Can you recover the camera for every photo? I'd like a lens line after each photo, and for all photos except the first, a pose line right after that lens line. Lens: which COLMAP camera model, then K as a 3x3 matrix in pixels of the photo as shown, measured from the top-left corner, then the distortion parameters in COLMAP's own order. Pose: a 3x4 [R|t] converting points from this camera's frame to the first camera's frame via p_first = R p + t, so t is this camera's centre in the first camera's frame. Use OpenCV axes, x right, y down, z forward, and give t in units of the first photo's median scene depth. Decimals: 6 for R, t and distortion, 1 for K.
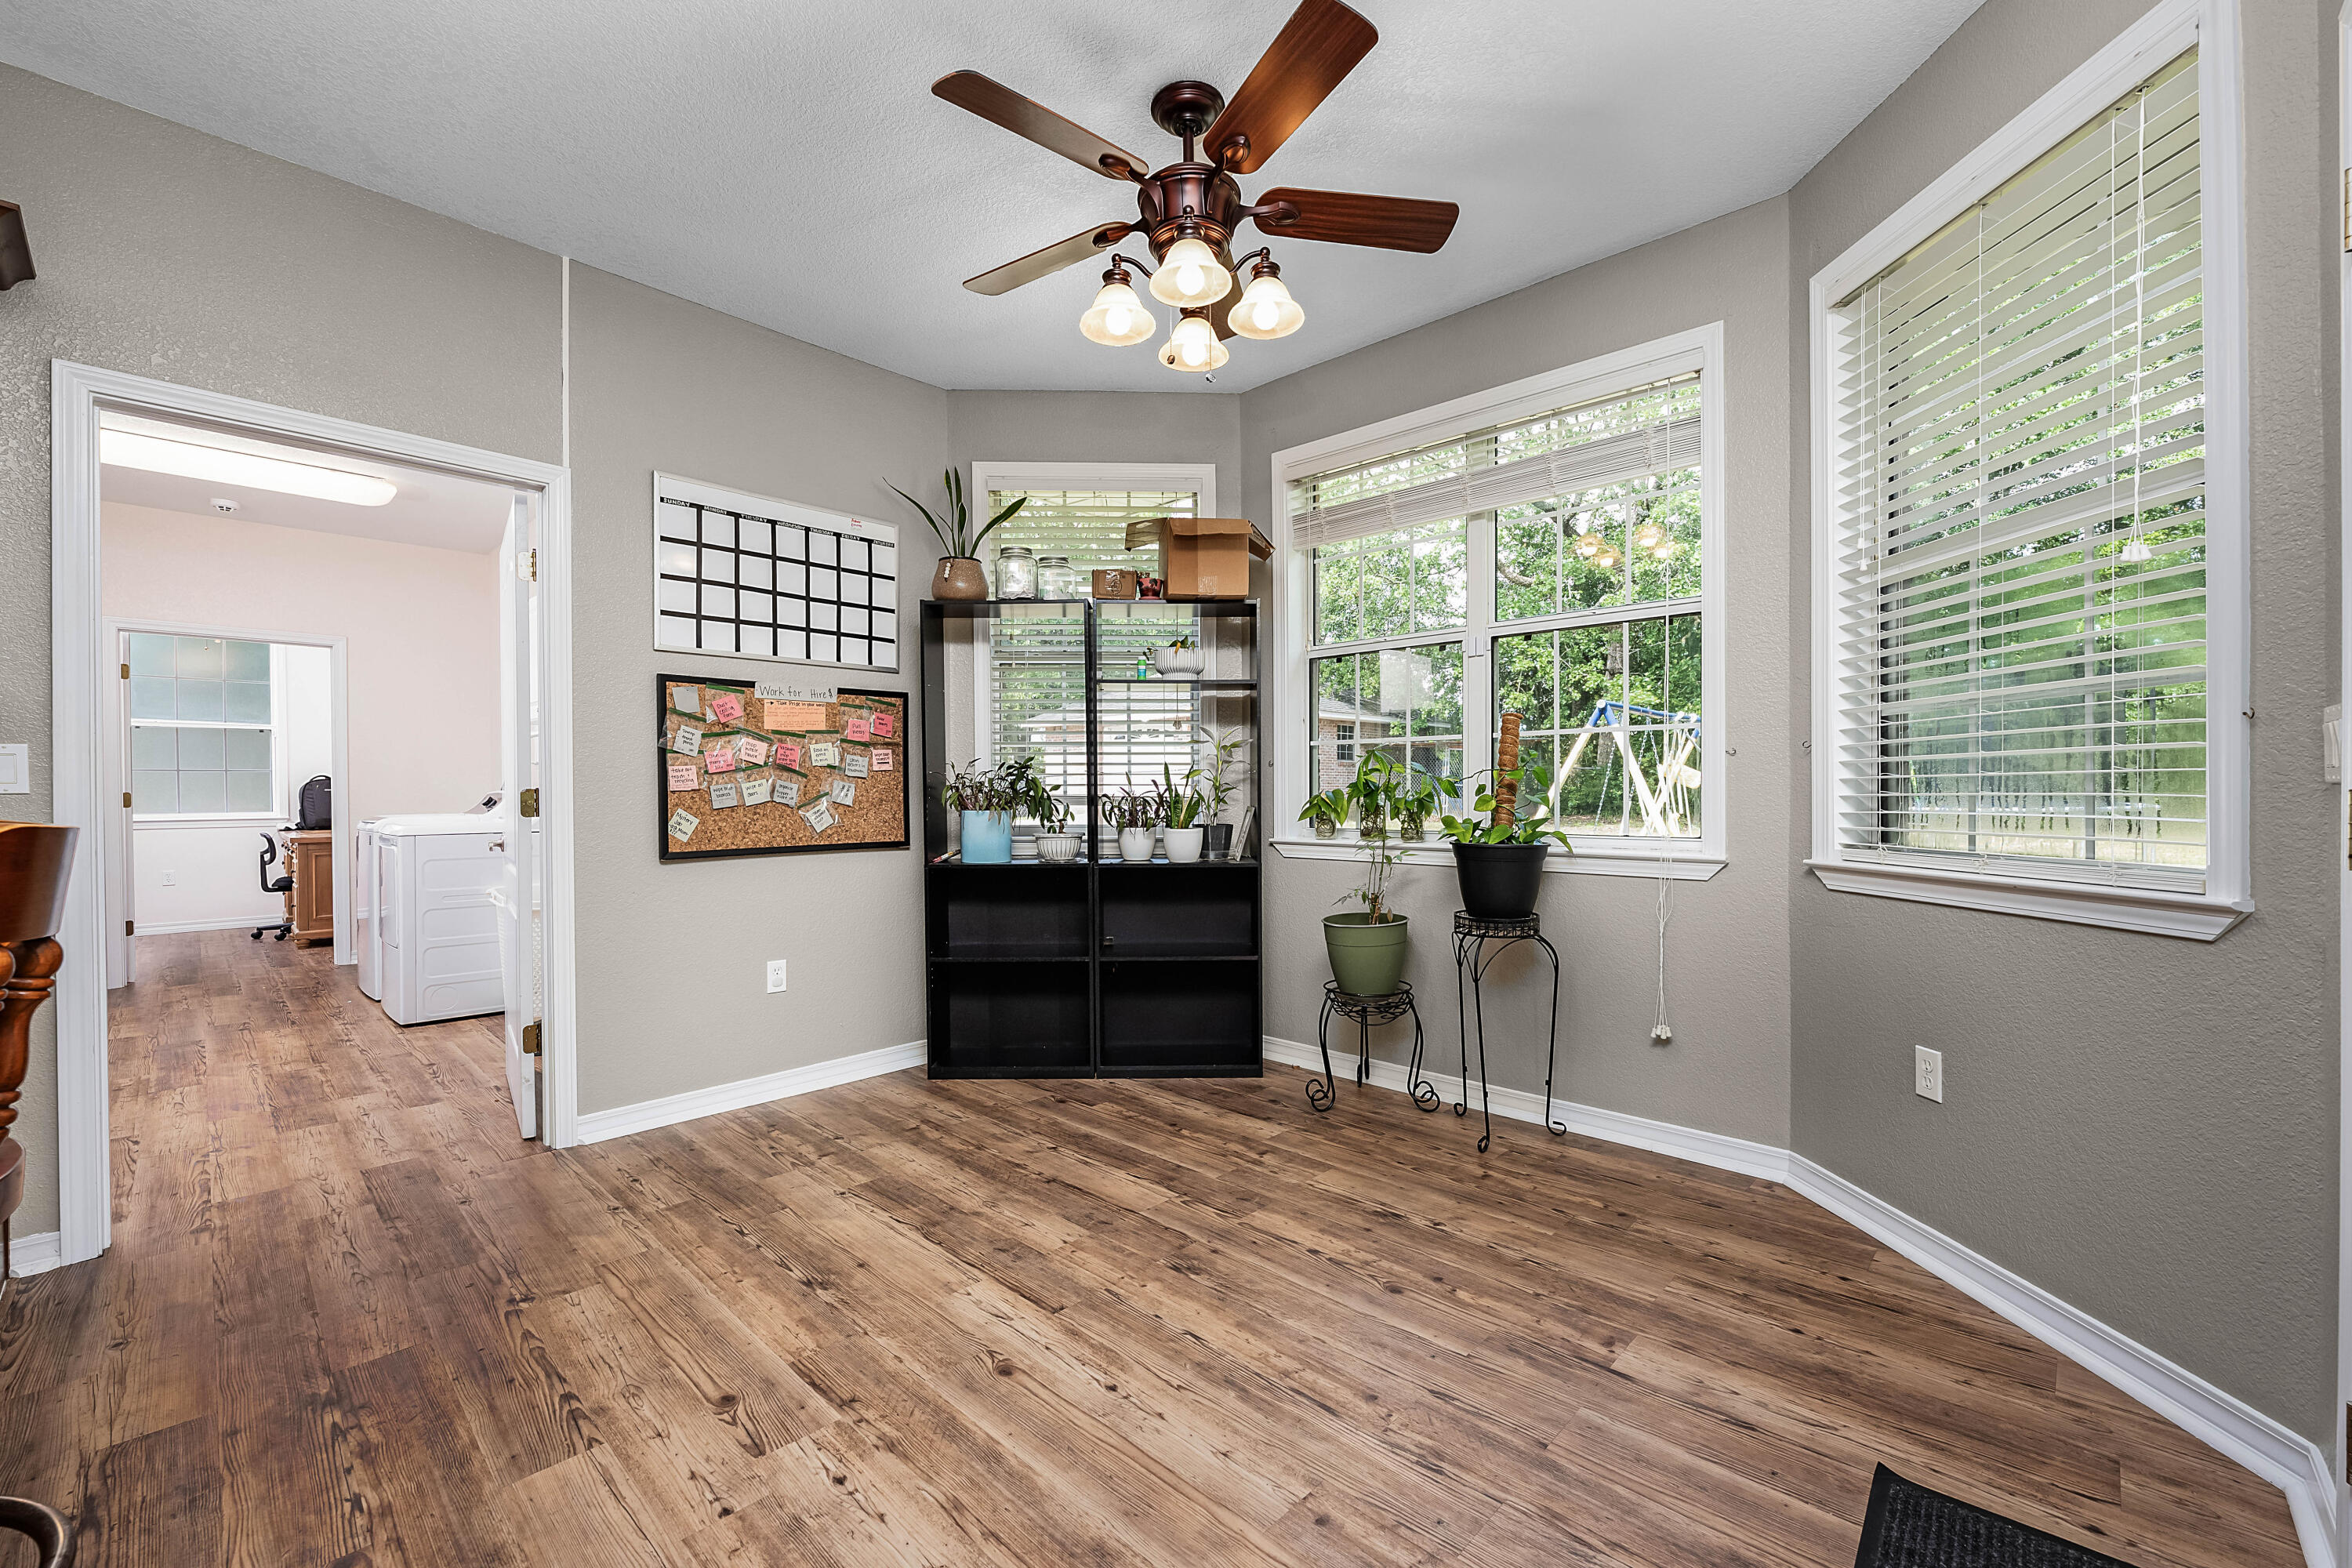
lens RADIAL K [[954.1, 0, 1162.1], [0, 954.1, 795.8], [0, 0, 1]] dist [-0.002768, -0.000227]
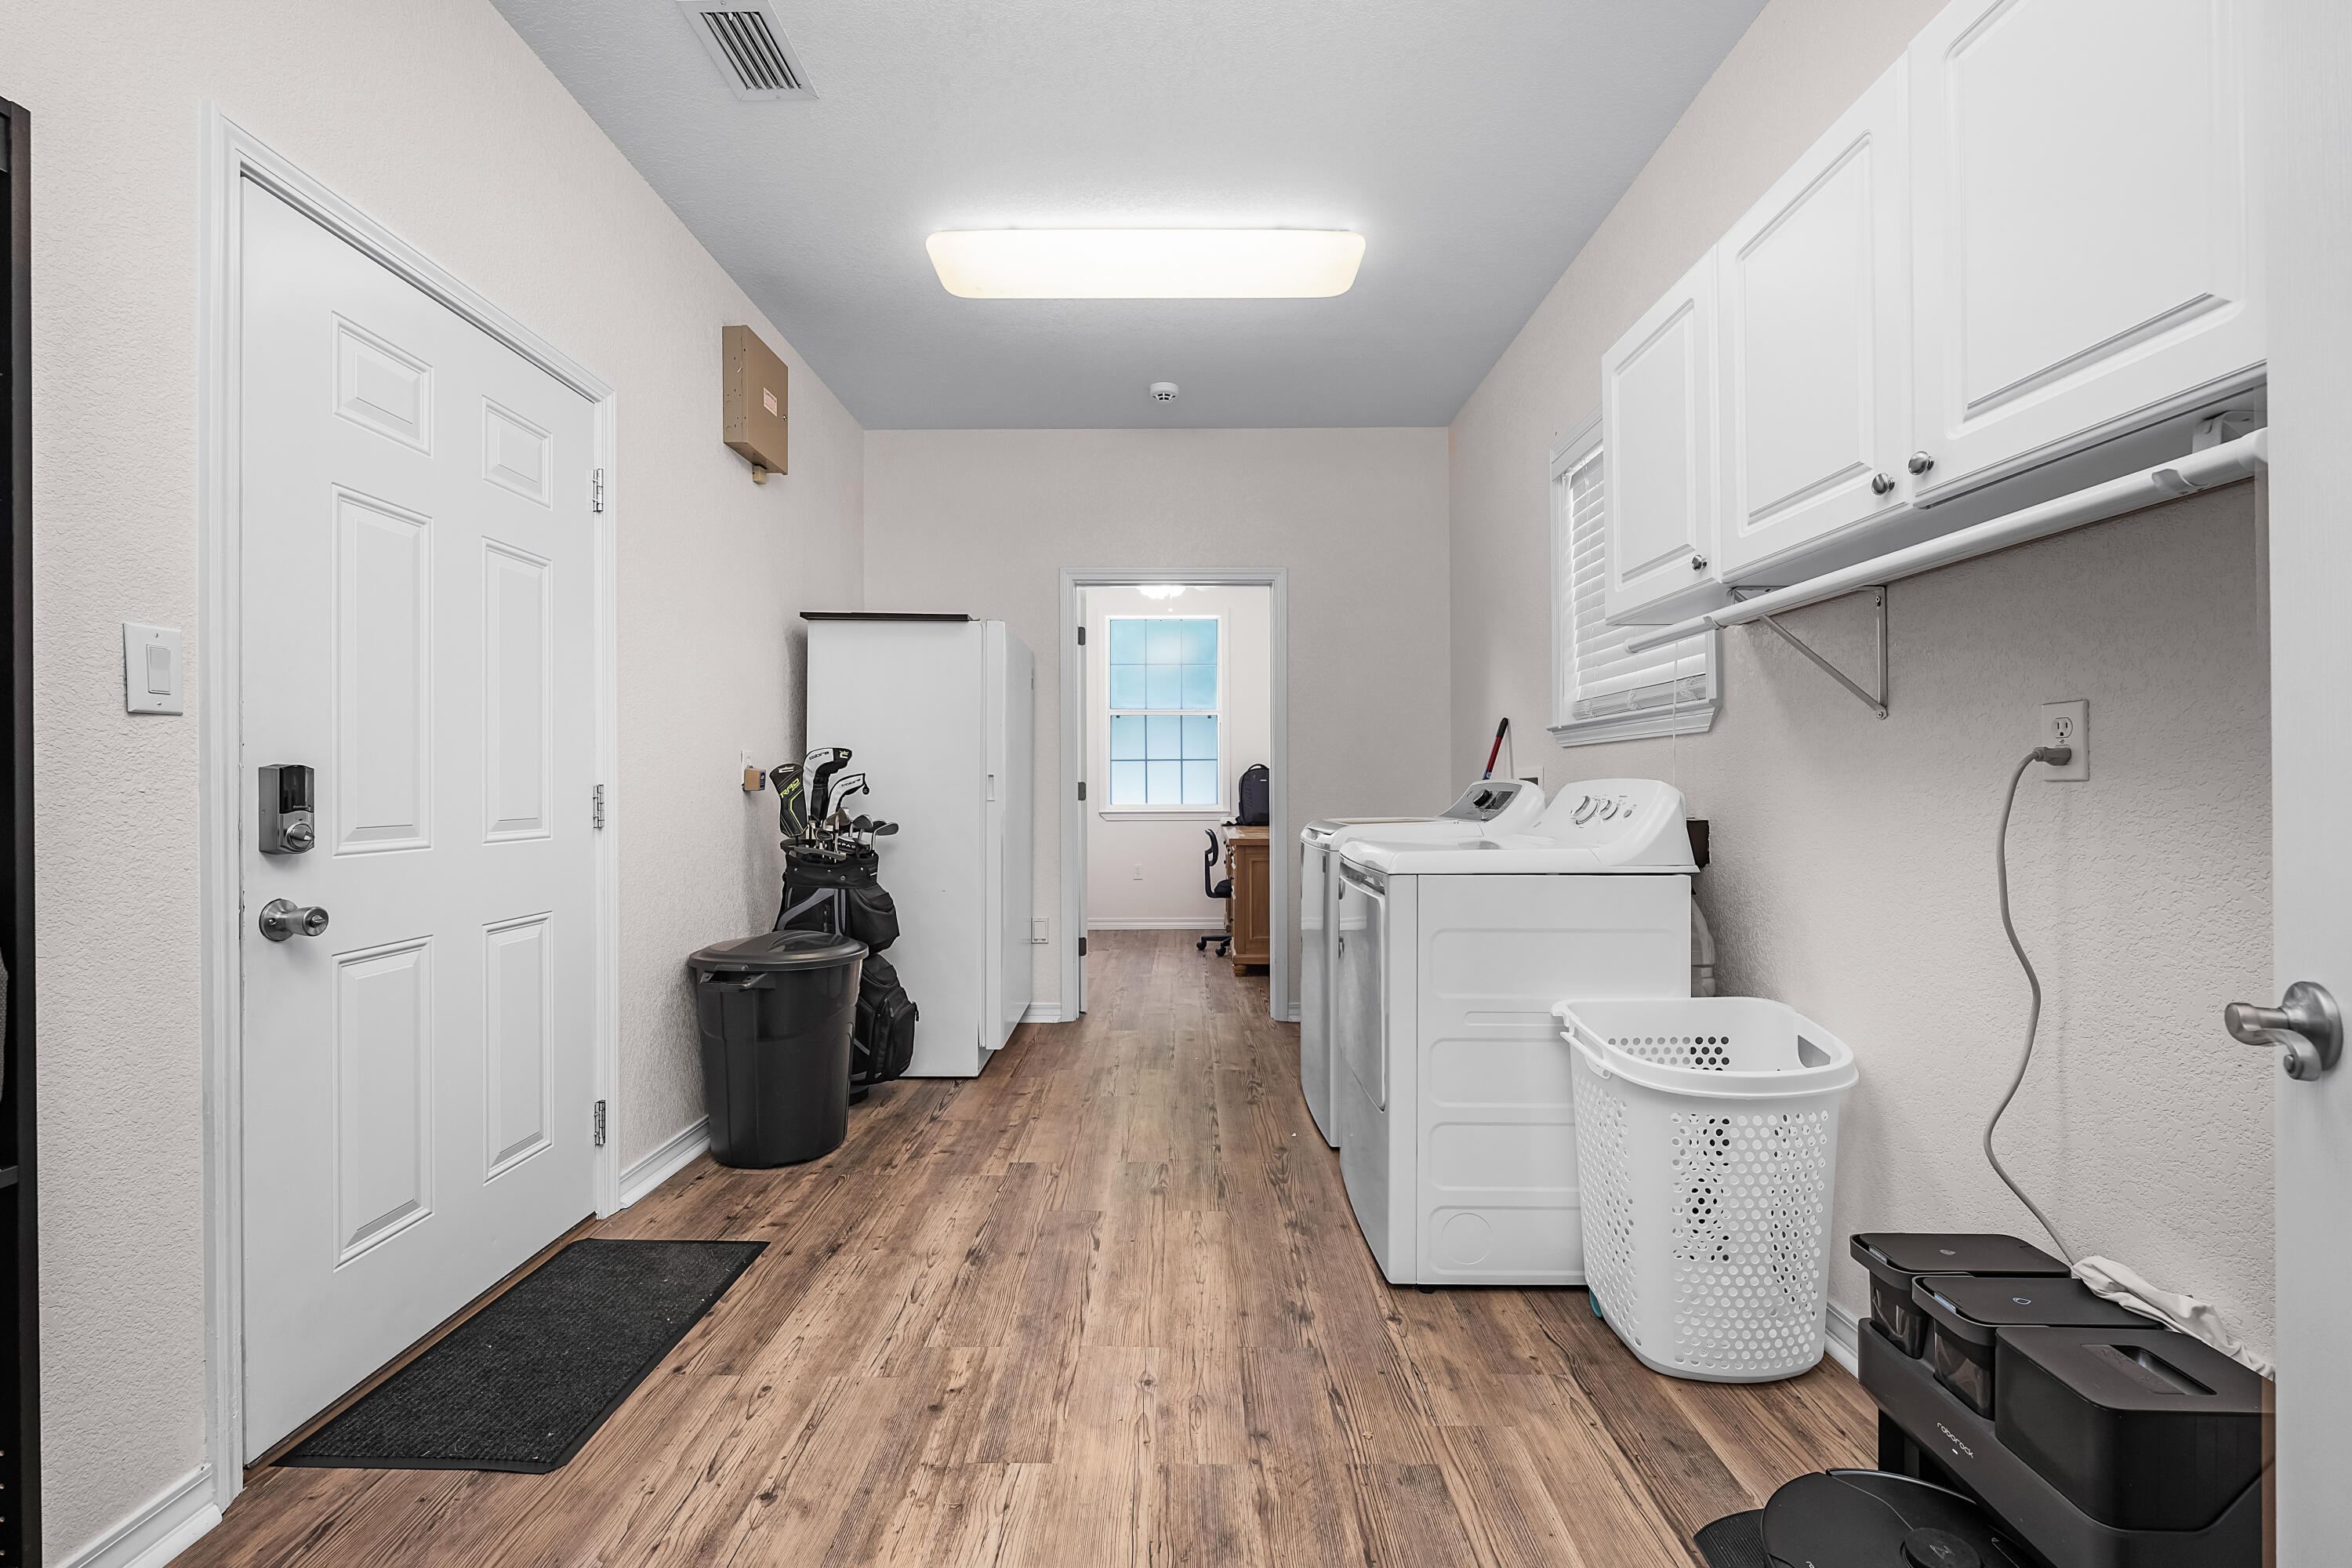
lens RADIAL K [[954.1, 0, 1172.7], [0, 954.1, 784.7], [0, 0, 1]] dist [-0.002768, -0.000227]
pose [[0.689096, 0.006827, -0.724638, -0.340567], [-0.007489, 0.999969, 0.002300, -0.002449], [0.724631, 0.003842, 0.689126, 0.381795]]
